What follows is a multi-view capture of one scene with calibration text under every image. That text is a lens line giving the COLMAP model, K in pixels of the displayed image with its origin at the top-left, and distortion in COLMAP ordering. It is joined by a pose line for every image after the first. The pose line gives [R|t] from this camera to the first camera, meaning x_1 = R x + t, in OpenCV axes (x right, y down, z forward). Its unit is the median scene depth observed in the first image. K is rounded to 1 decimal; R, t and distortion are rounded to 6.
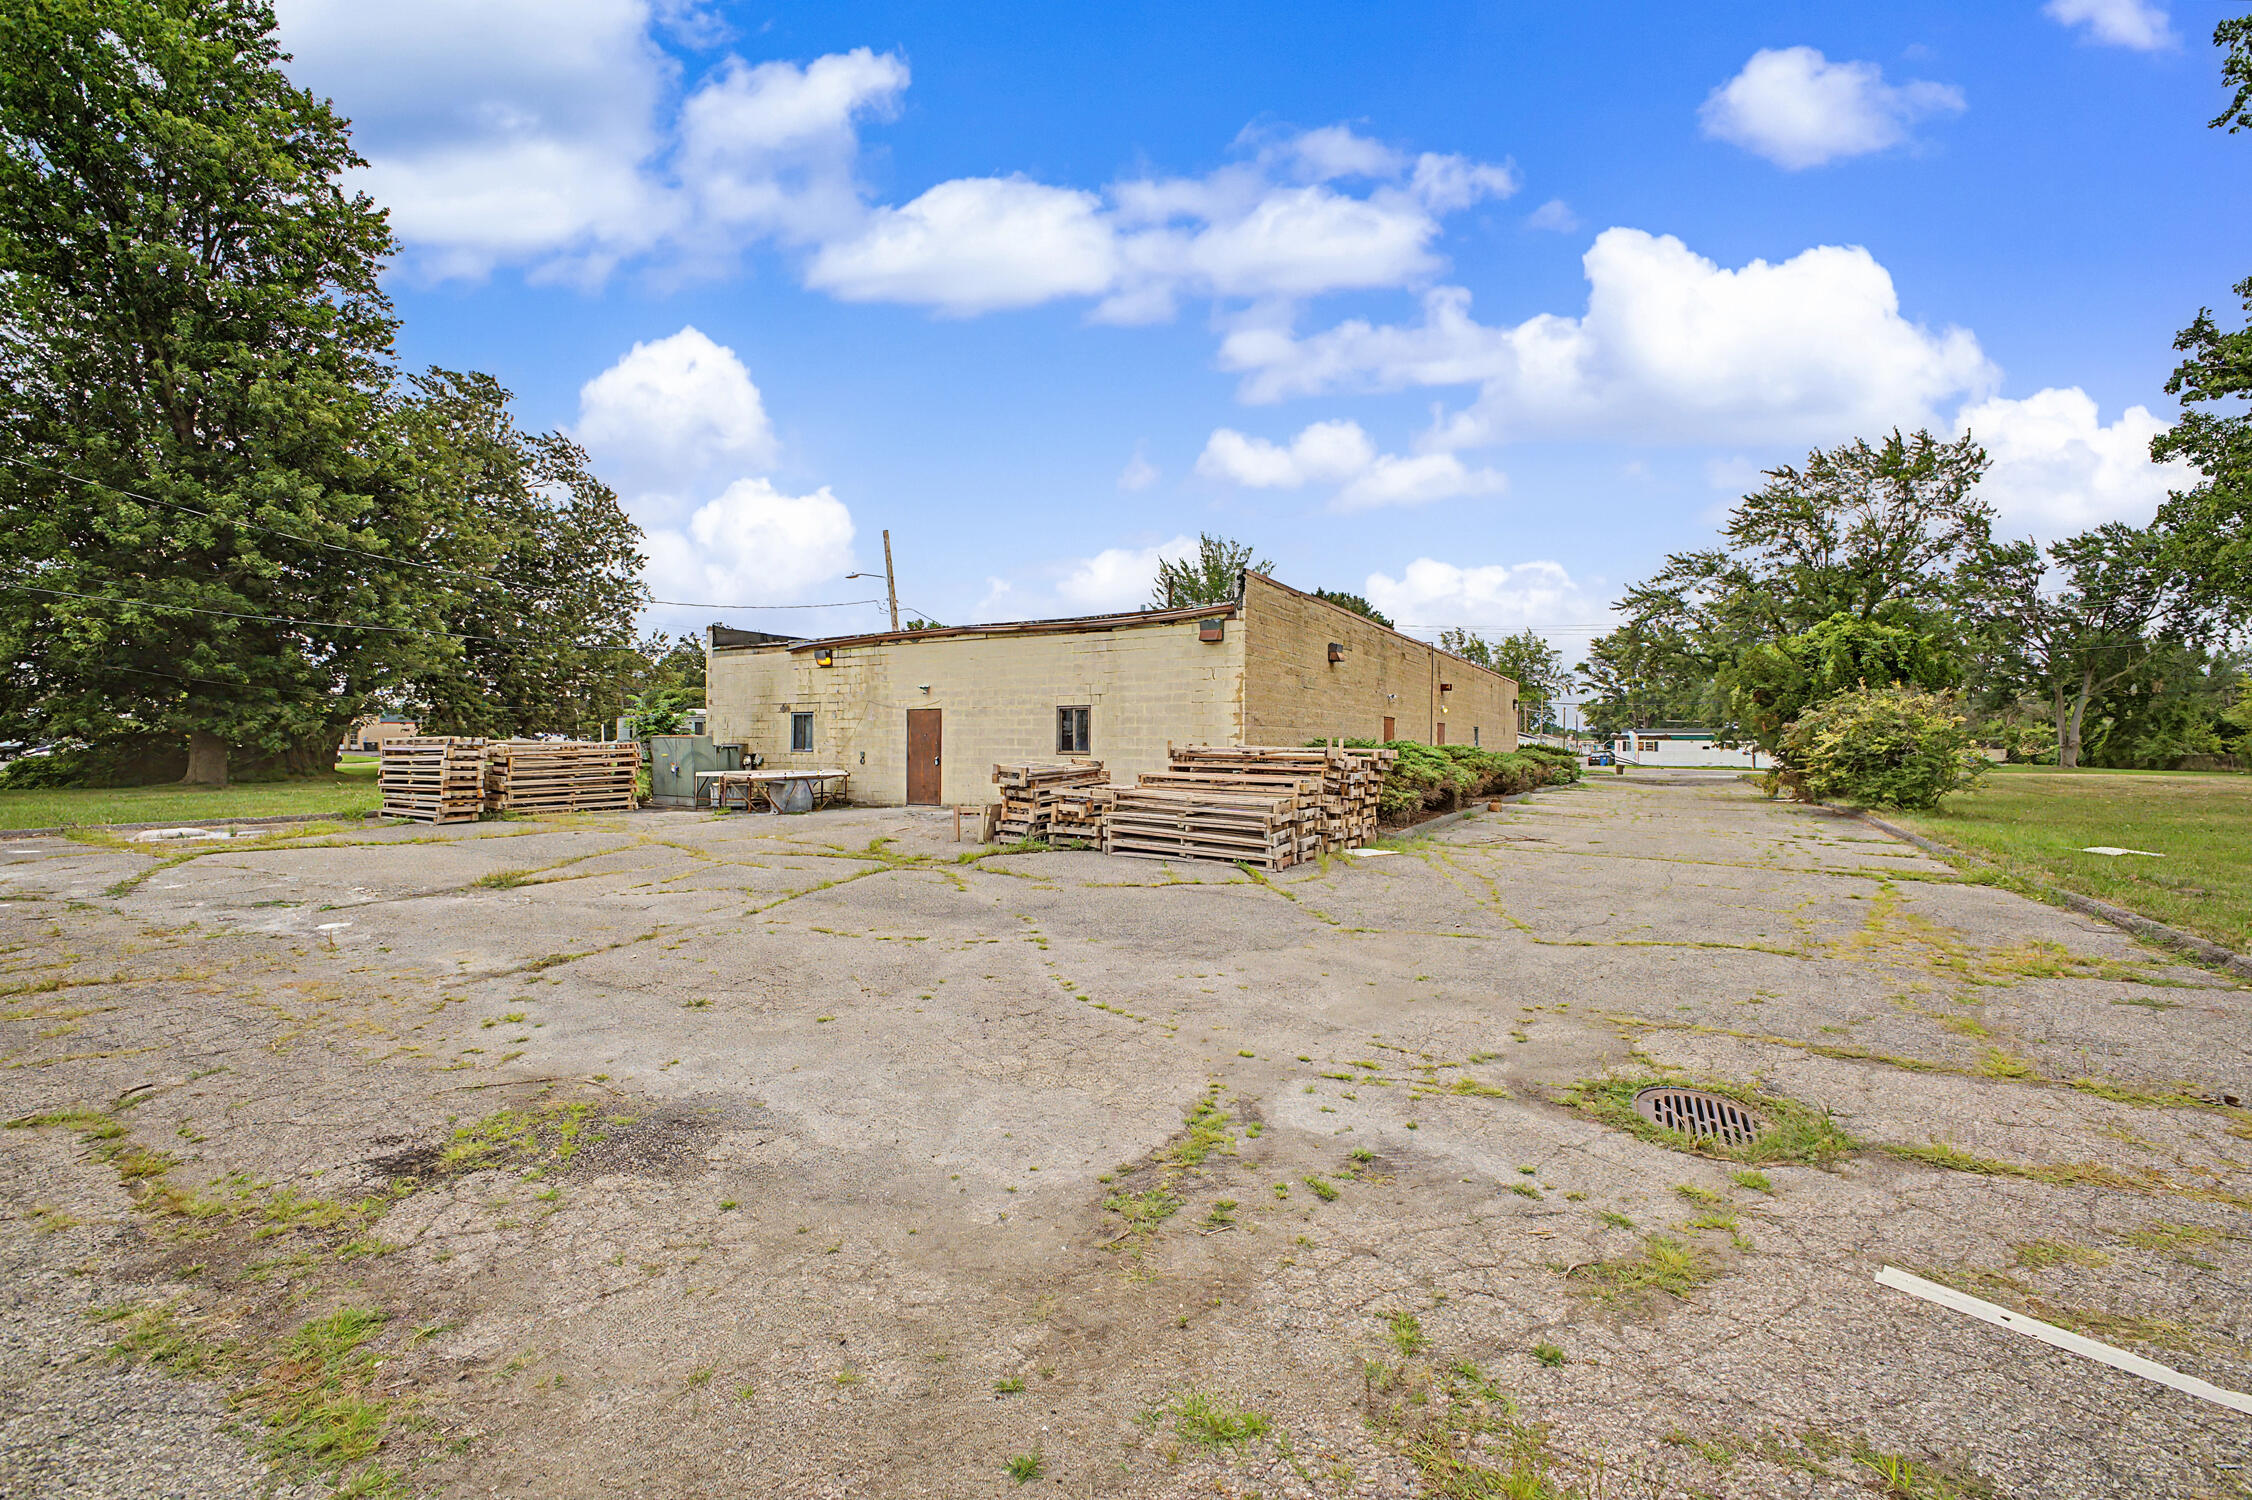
lens RADIAL K [[912.3, 0, 1117.6], [0, 912.3, 749.3], [0, 0, 1]] dist [0.002558, 0.000012]
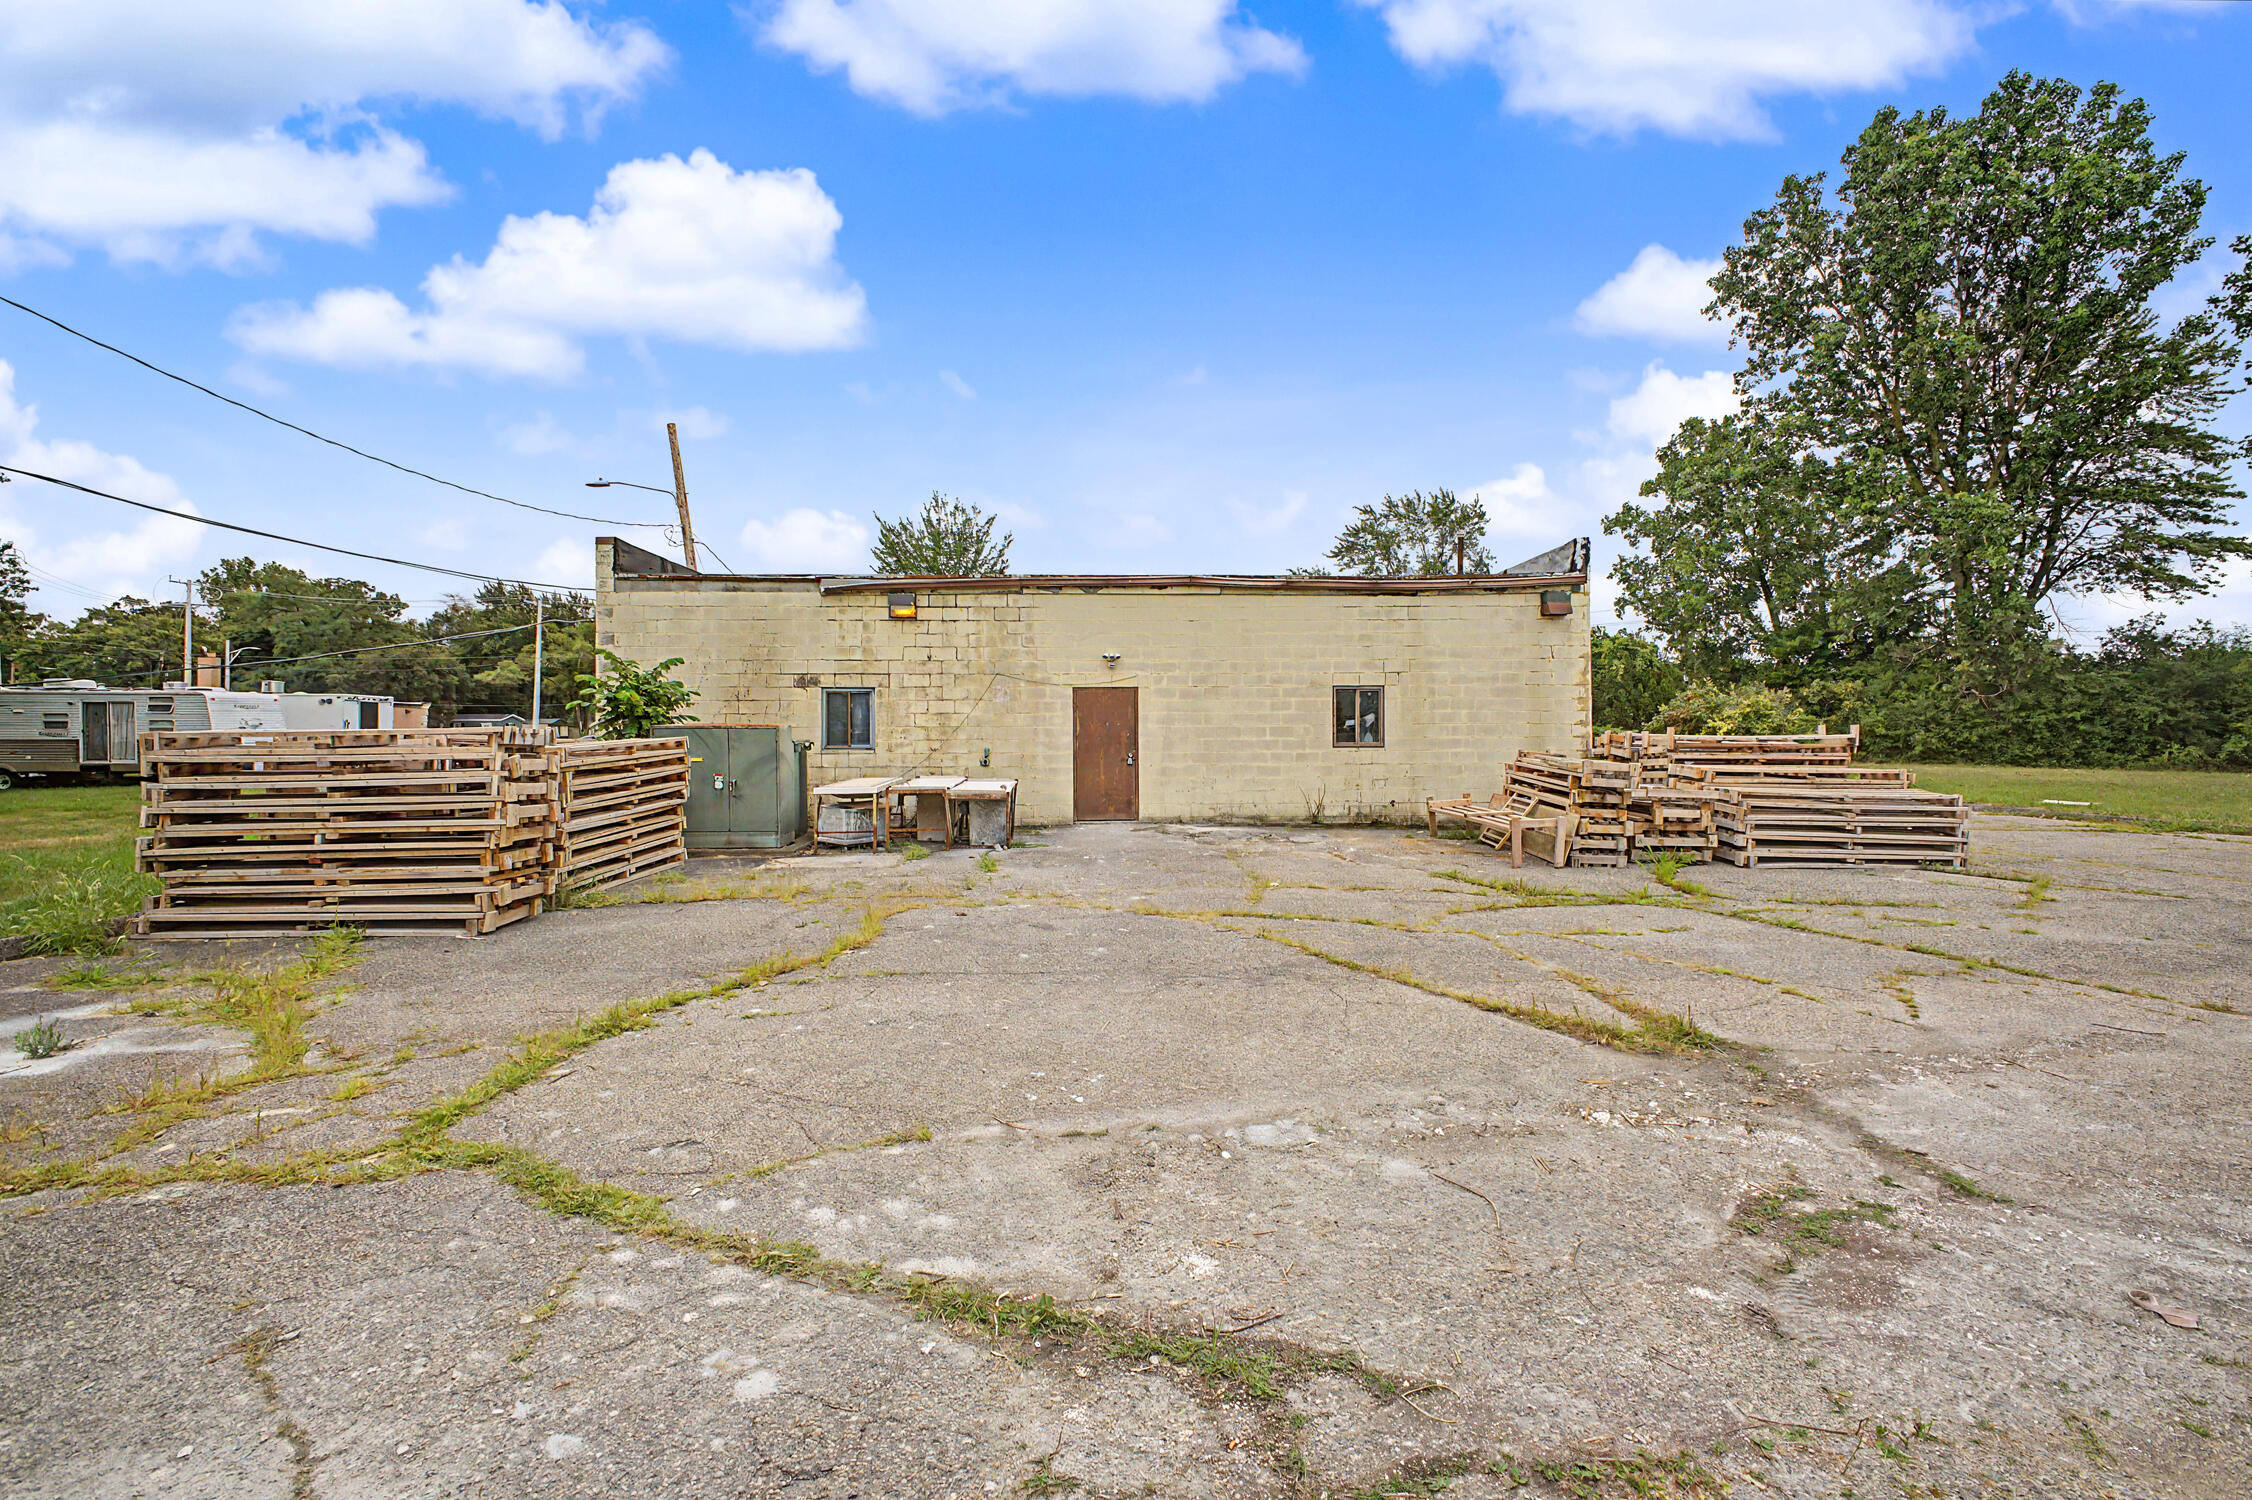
lens RADIAL K [[914.9, 0, 1112.7], [0, 914.9, 735.5], [0, 0, 1]] dist [0.000839, 0.000210]
pose [[0.841900, -0.008419, 0.539567, -0.243847], [0.010577, 0.999944, -0.000901, -0.002138], [-0.539529, 0.006465, 0.841942, 0.161942]]
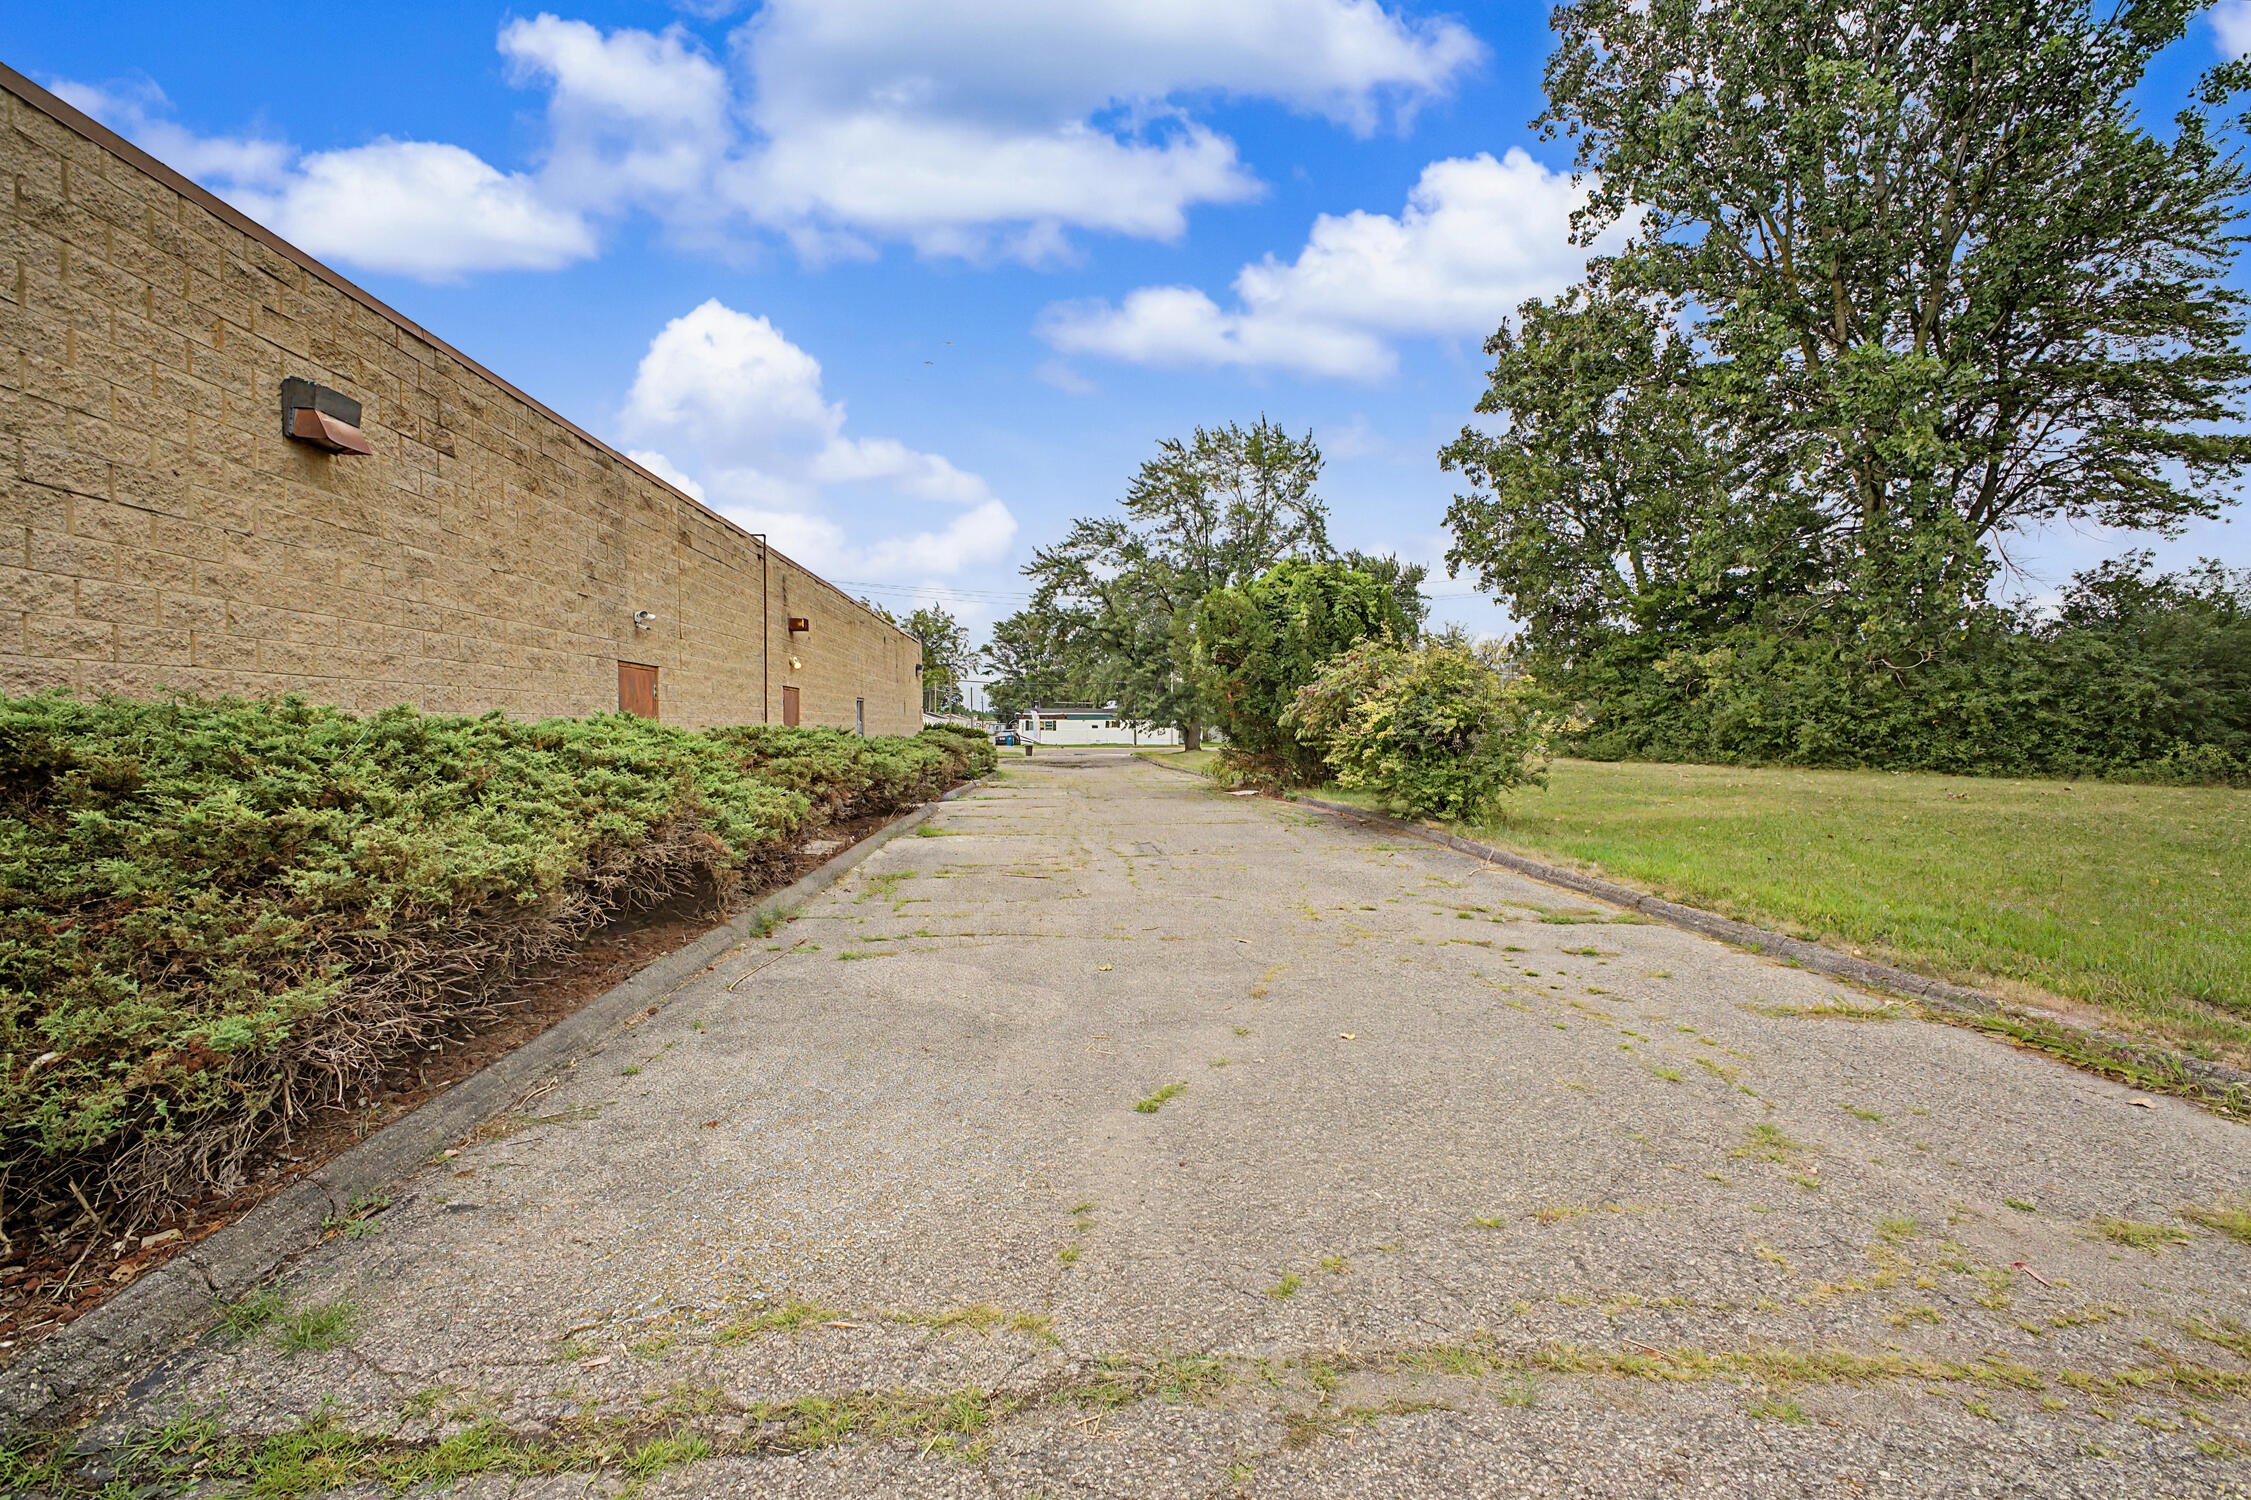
lens RADIAL K [[911.9, 0, 1117.1], [0, 911.9, 749.3], [0, 0, 1]] dist [0.002558, 0.000012]
pose [[0.816769, -0.023732, 0.576476, 0.112543], [0.012172, 0.999640, 0.023906, -0.000624], [-0.576836, -0.012509, 0.816764, 0.243409]]
